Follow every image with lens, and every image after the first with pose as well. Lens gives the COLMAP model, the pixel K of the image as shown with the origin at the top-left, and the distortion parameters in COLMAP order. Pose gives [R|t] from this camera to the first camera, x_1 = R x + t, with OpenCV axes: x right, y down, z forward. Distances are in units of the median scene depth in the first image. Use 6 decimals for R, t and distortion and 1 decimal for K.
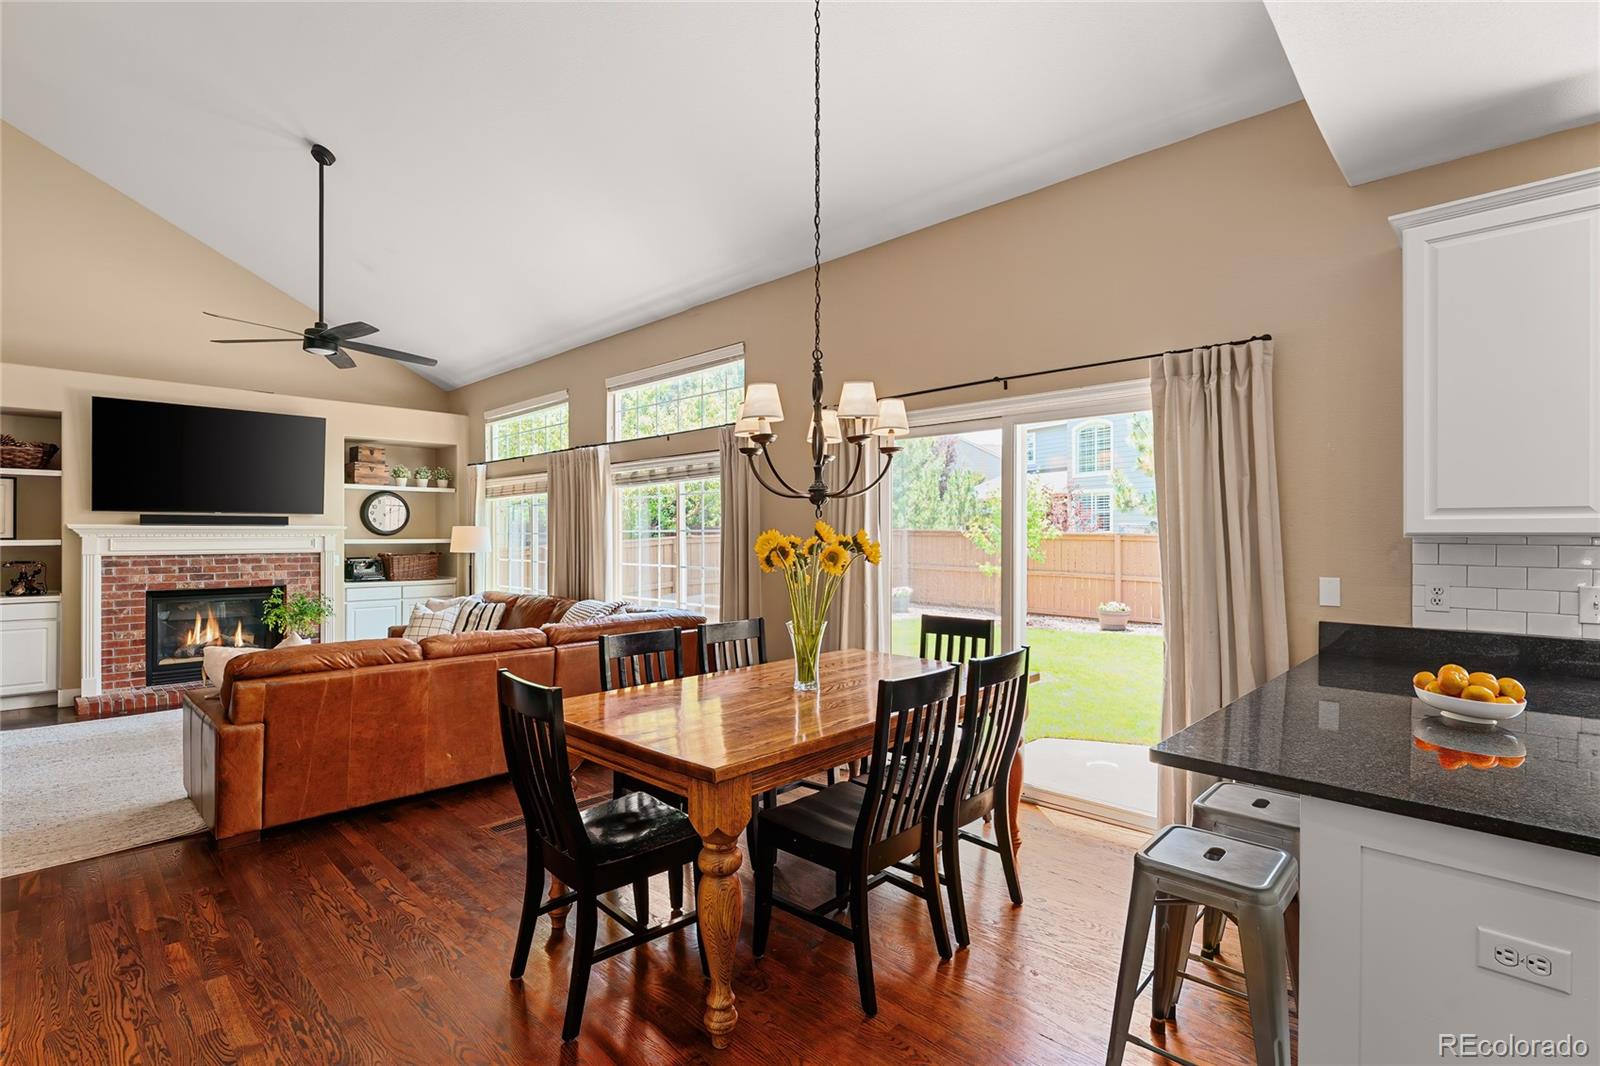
lens RADIAL K [[756.9, 0, 800.0], [0, 756.9, 533.0], [0, 0, 1]] dist [0.002102, 0.000234]
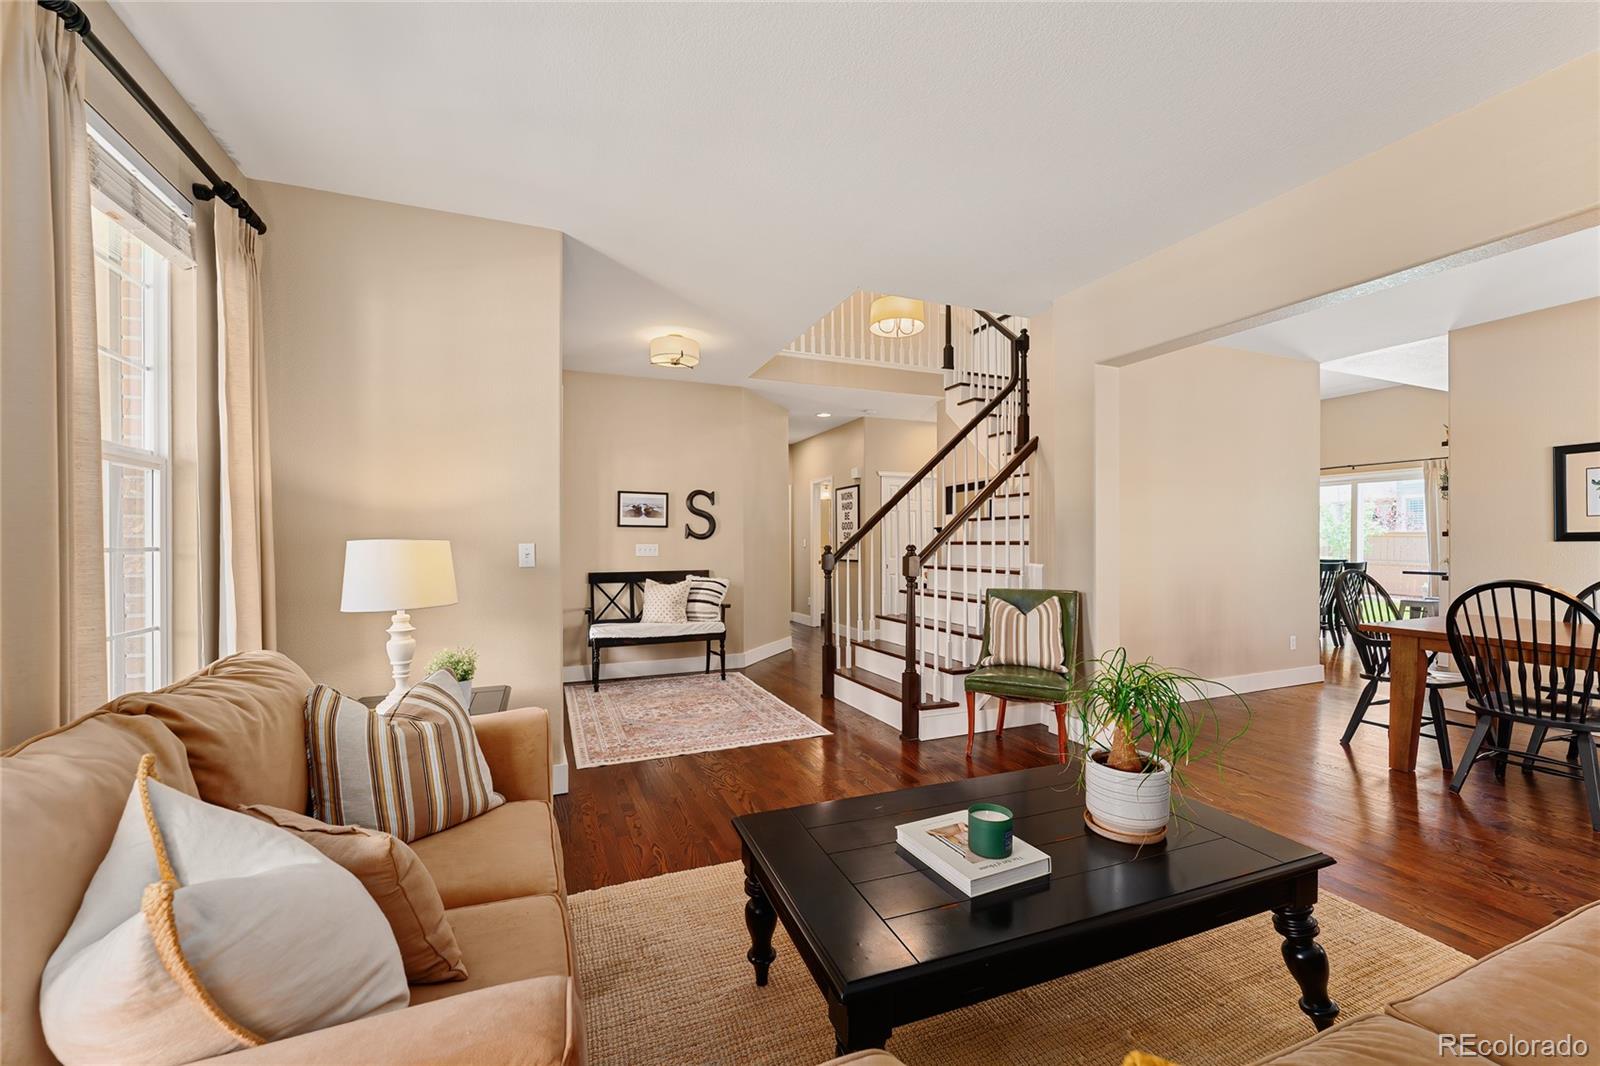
lens RADIAL K [[656.6, 0, 800.0], [0, 656.6, 533.0], [0, 0, 1]] dist [0.000557, 0.000184]
pose [[0.919382, -0.004409, -0.393342, -0.733407], [0.002971, 0.999986, -0.004265, 0.034585], [0.393355, 0.002753, 0.919382, -2.255803]]
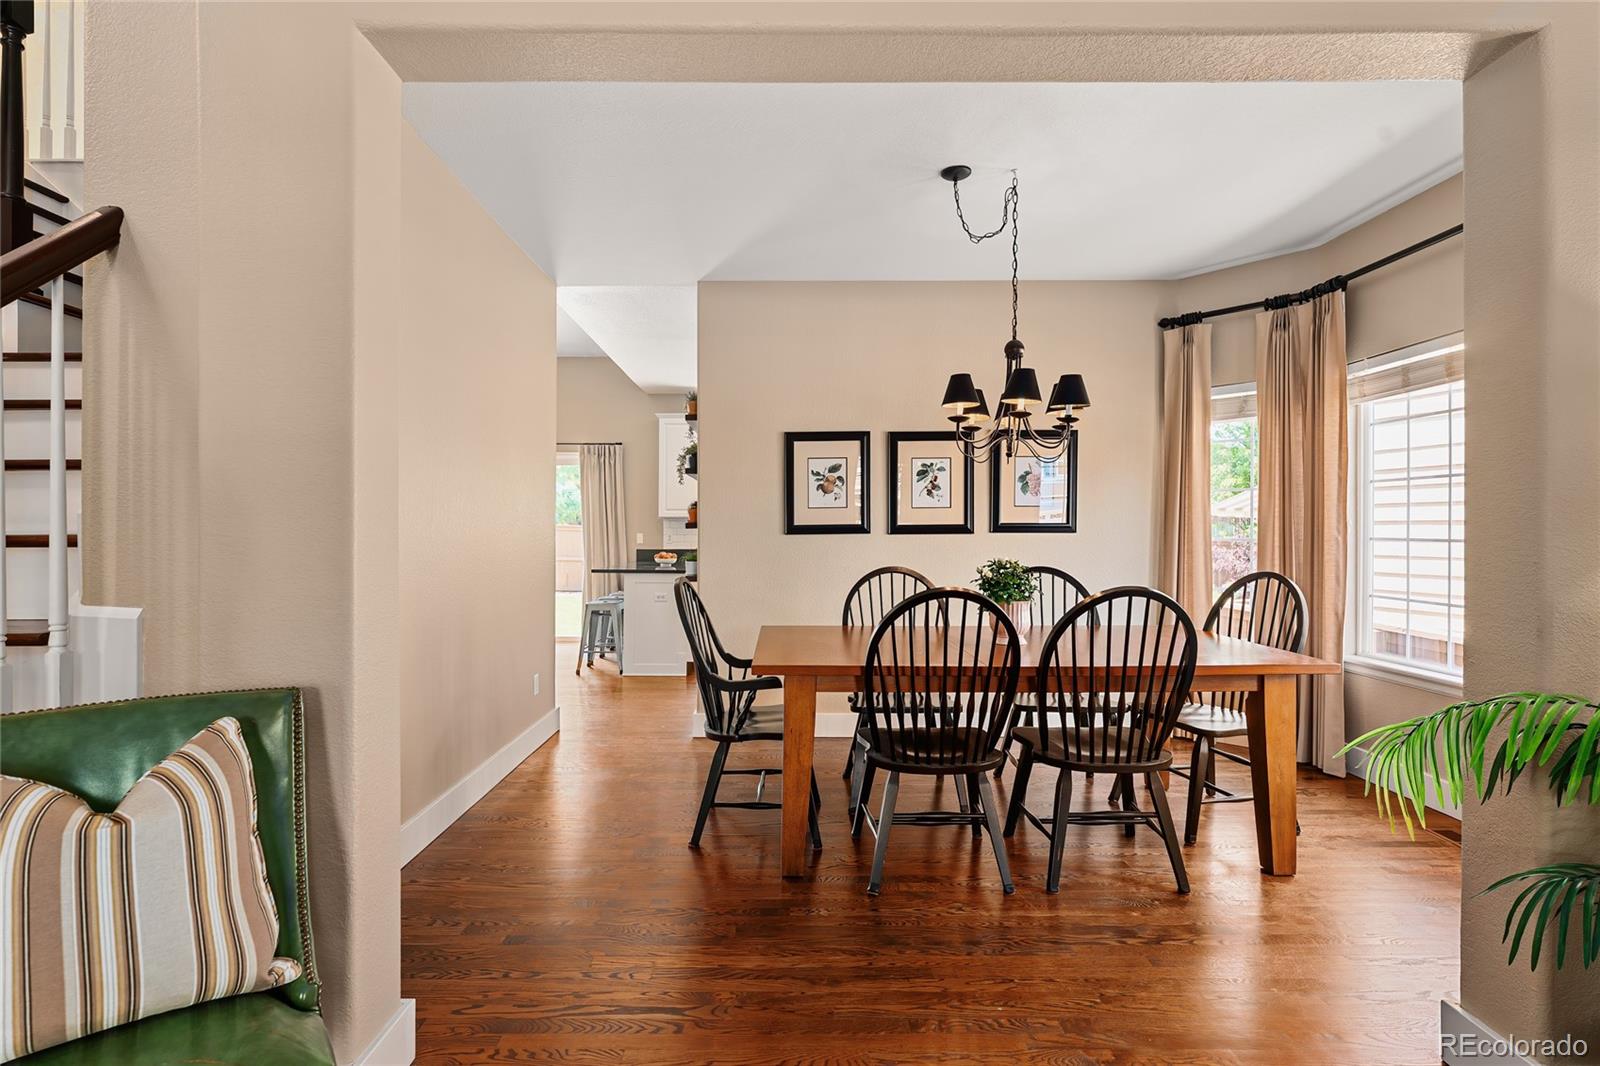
lens RADIAL K [[780.5, 0, 800.0], [0, 780.5, 533.0], [0, 0, 1]] dist [-0.002332, -0.000002]
pose [[0.718288, 0.001347, 0.695745, -0.858288], [-0.006647, 0.999966, 0.004927, 0.040444], [-0.695715, -0.008164, 0.718272, -1.443464]]
